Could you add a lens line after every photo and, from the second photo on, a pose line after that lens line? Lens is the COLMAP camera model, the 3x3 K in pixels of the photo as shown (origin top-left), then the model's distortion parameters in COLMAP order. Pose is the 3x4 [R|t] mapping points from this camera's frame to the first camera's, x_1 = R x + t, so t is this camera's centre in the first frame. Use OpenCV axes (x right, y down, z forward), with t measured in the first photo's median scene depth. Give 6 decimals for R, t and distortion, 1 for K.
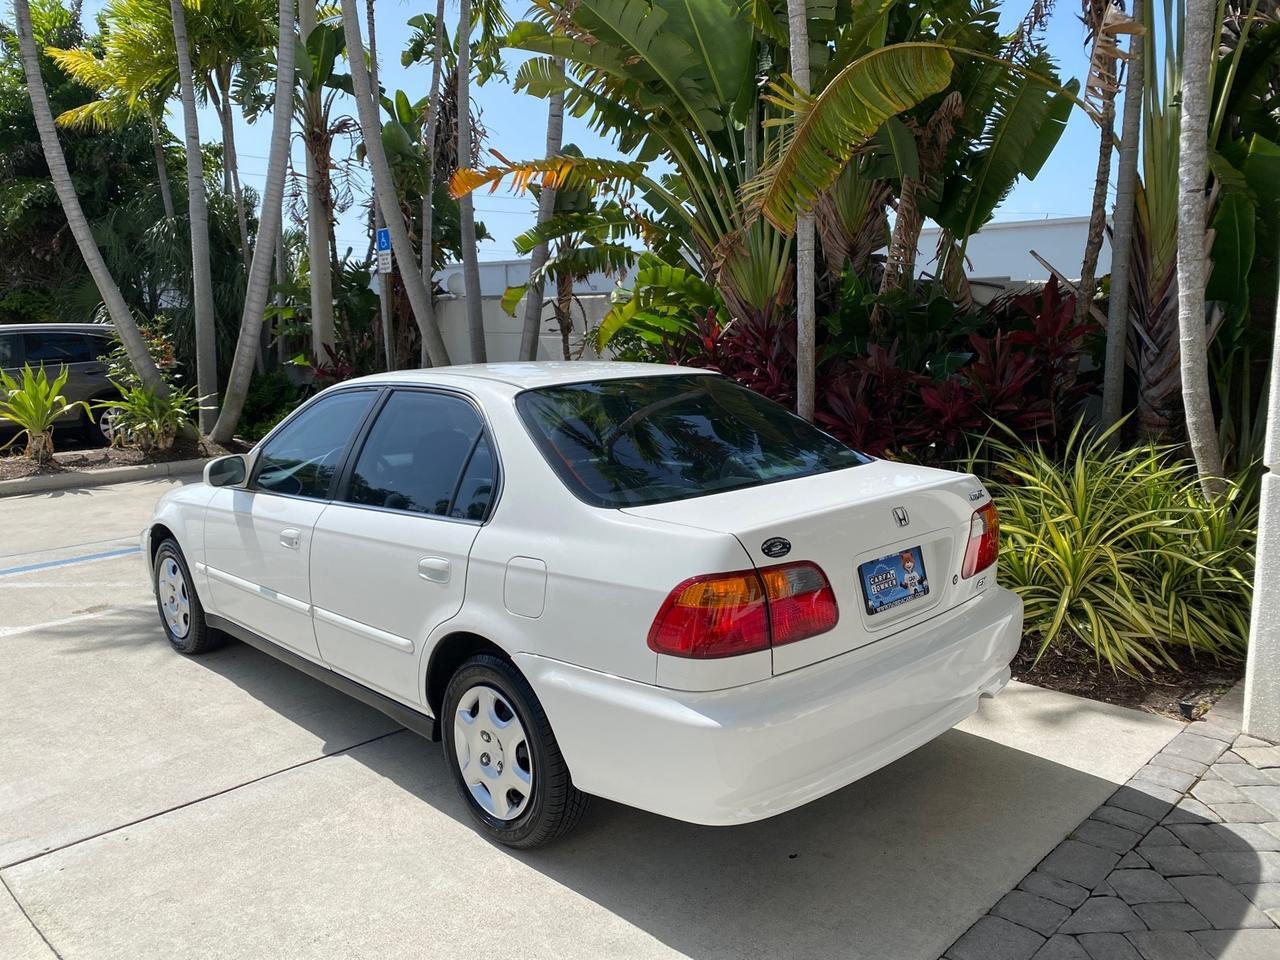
lens RADIAL K [[977.4, 0, 642.2], [0, 977.4, 479.7], [0, 0, 1]] dist [0.040254, -0.047894]
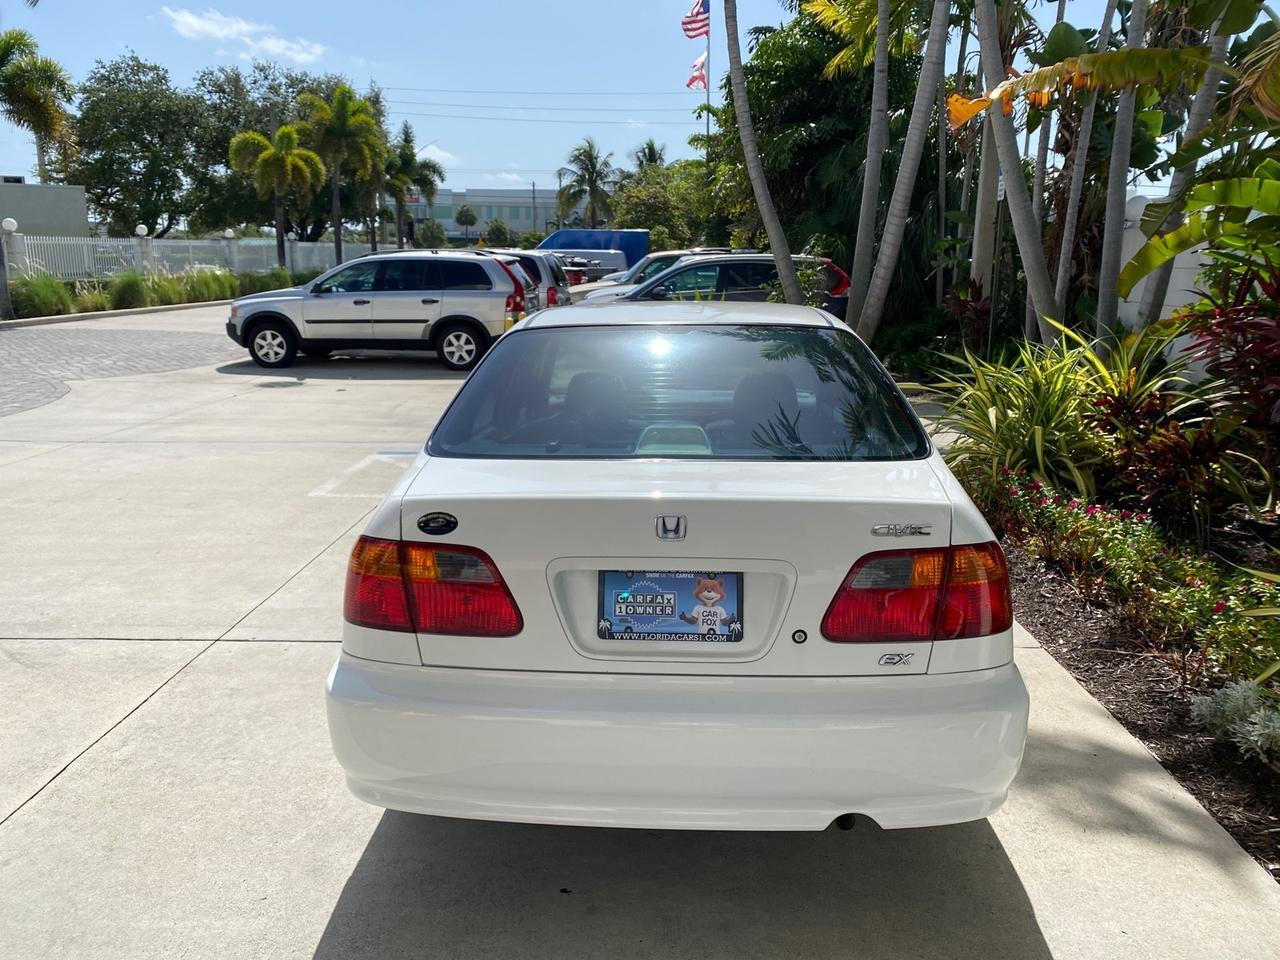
lens RADIAL K [[977.4, 0, 642.2], [0, 977.4, 479.7], [0, 0, 1]] dist [0.040254, -0.047894]
pose [[0.688766, 0.170158, -0.704732, 0.424798], [-0.121543, 0.985410, 0.119138, -0.046443], [0.714723, 0.003597, 0.699399, 0.254351]]
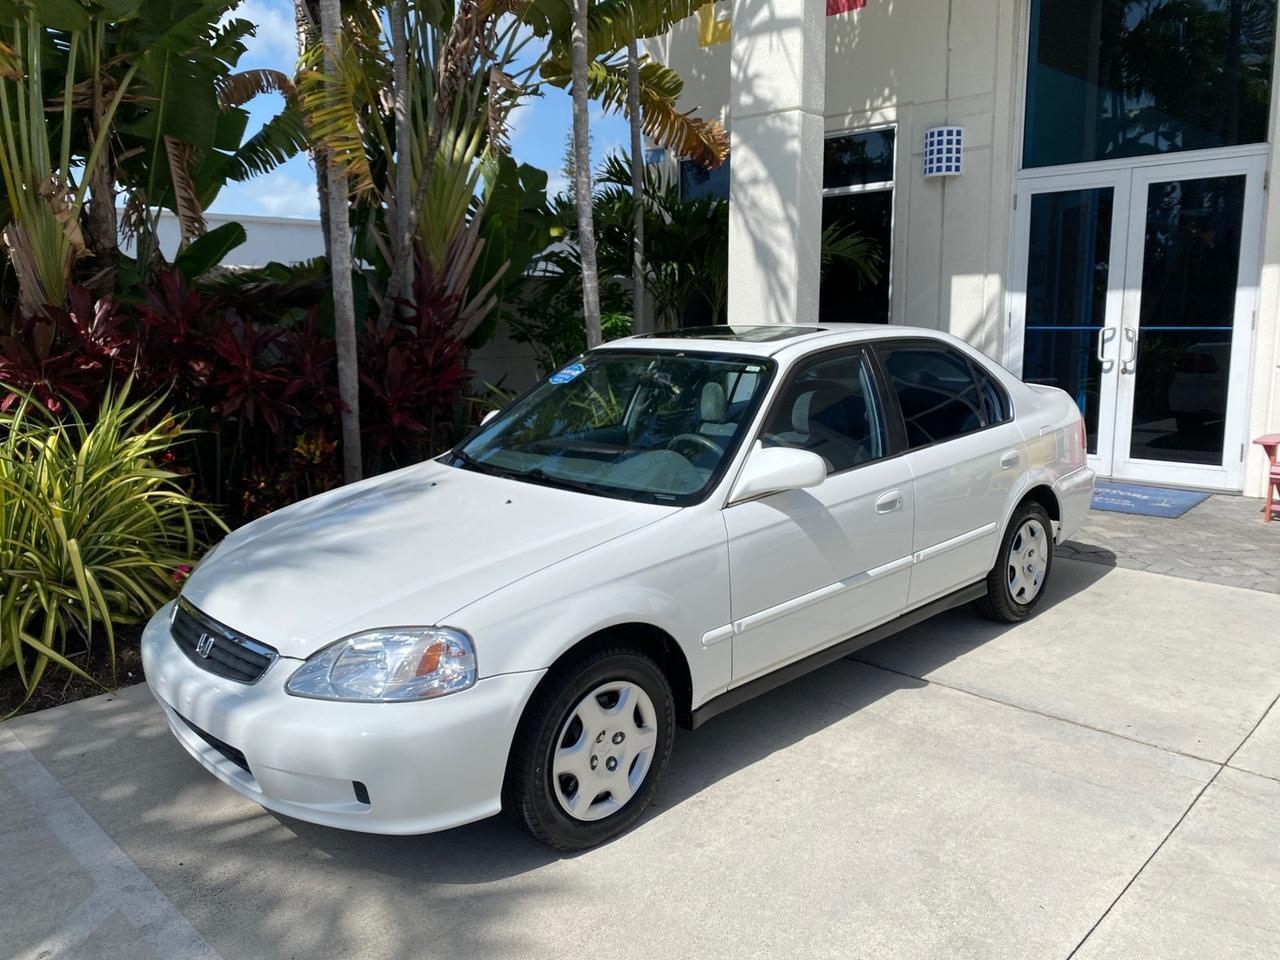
lens RADIAL K [[977.4, 0, 642.2], [0, 977.4, 479.7], [0, 0, 1]] dist [0.040254, -0.047894]
pose [[-0.002247, -0.161811, 0.986819, -0.978620], [0.166848, 0.972928, 0.159913, -0.118645], [-0.985980, 0.165008, 0.024812, 0.901432]]
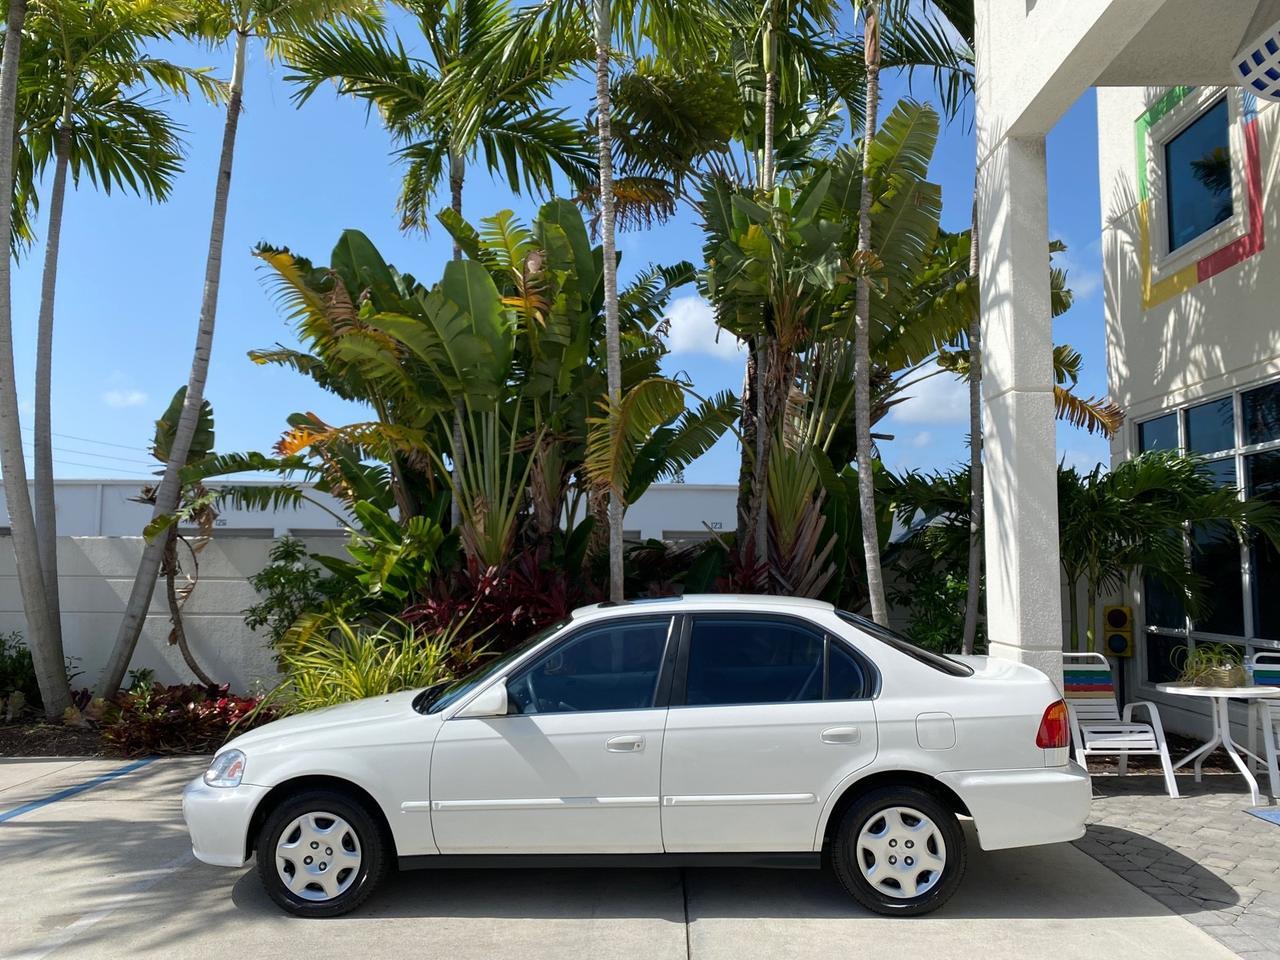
lens RADIAL K [[977.4, 0, 642.2], [0, 977.4, 479.7], [0, 0, 1]] dist [0.040254, -0.047894]
pose [[0.720901, 0.071730, 0.689315, -0.889611], [0.099716, 0.973544, -0.205593, -0.005229], [-0.685826, 0.216948, 0.694677, 0.056050]]
